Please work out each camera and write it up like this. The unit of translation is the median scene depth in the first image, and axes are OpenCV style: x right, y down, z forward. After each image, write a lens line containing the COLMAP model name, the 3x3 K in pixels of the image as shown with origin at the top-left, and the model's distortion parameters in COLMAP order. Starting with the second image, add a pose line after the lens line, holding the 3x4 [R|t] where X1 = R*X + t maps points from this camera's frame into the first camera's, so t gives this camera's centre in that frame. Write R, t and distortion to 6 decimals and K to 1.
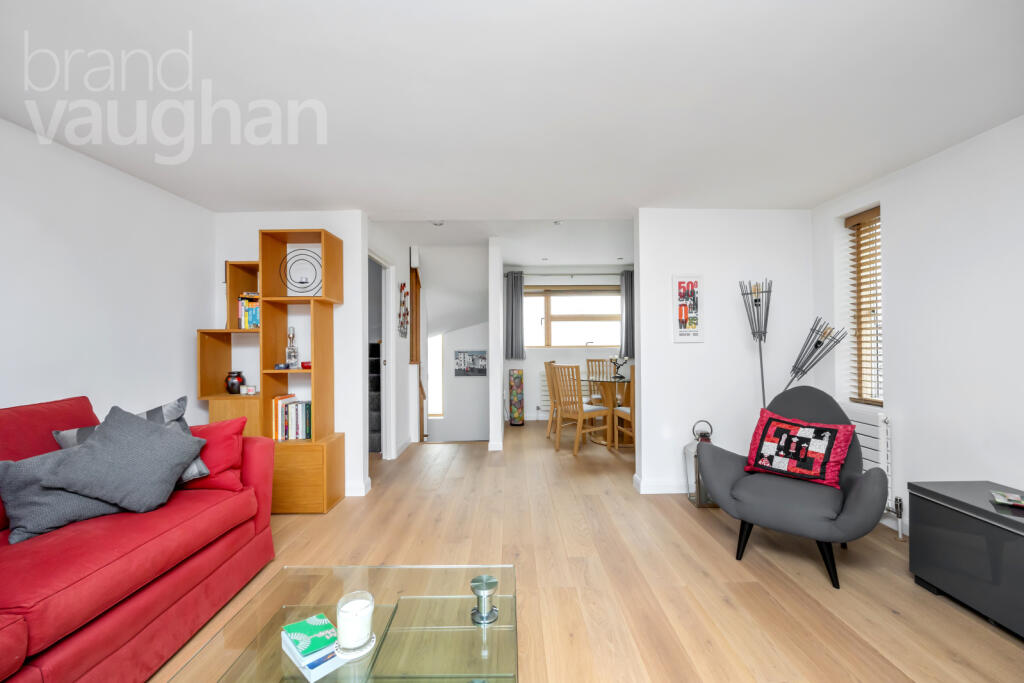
lens RADIAL K [[408.7, 0, 510.6], [0, 408.7, 346.5], [0, 0, 1]] dist [0.000498, 0.000141]
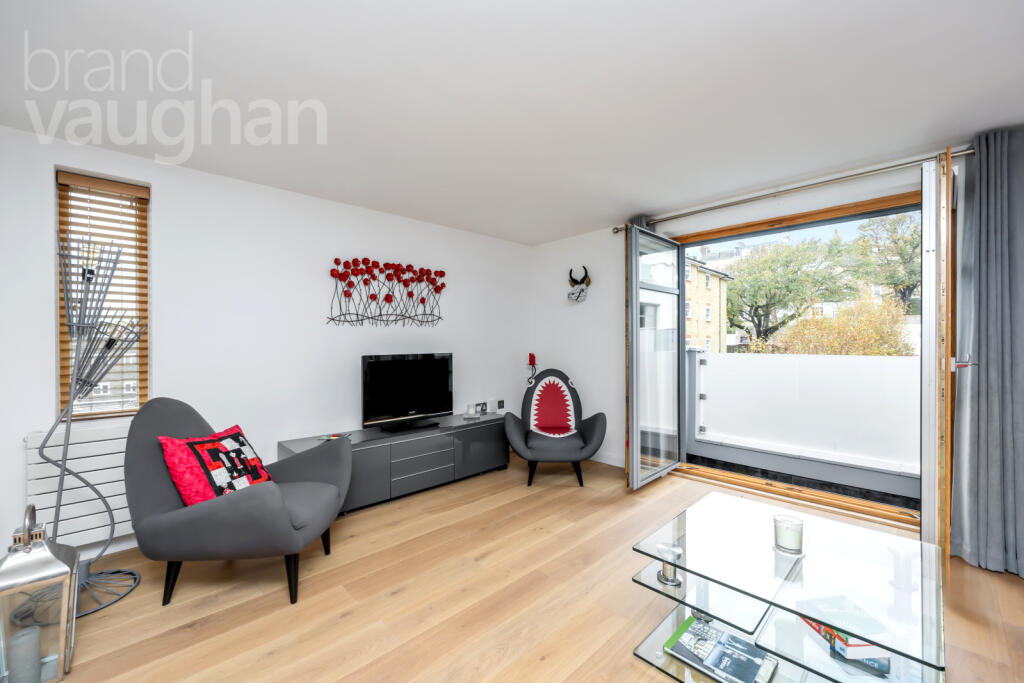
lens RADIAL K [[408.7, 0, 510.6], [0, 408.7, 346.5], [0, 0, 1]] dist [0.000498, 0.000141]
pose [[-0.699409, 0.005817, 0.714698, -0.105160], [0.008580, 0.999963, 0.000258, 0.001909], [-0.714670, 0.006313, -0.699433, 0.385736]]
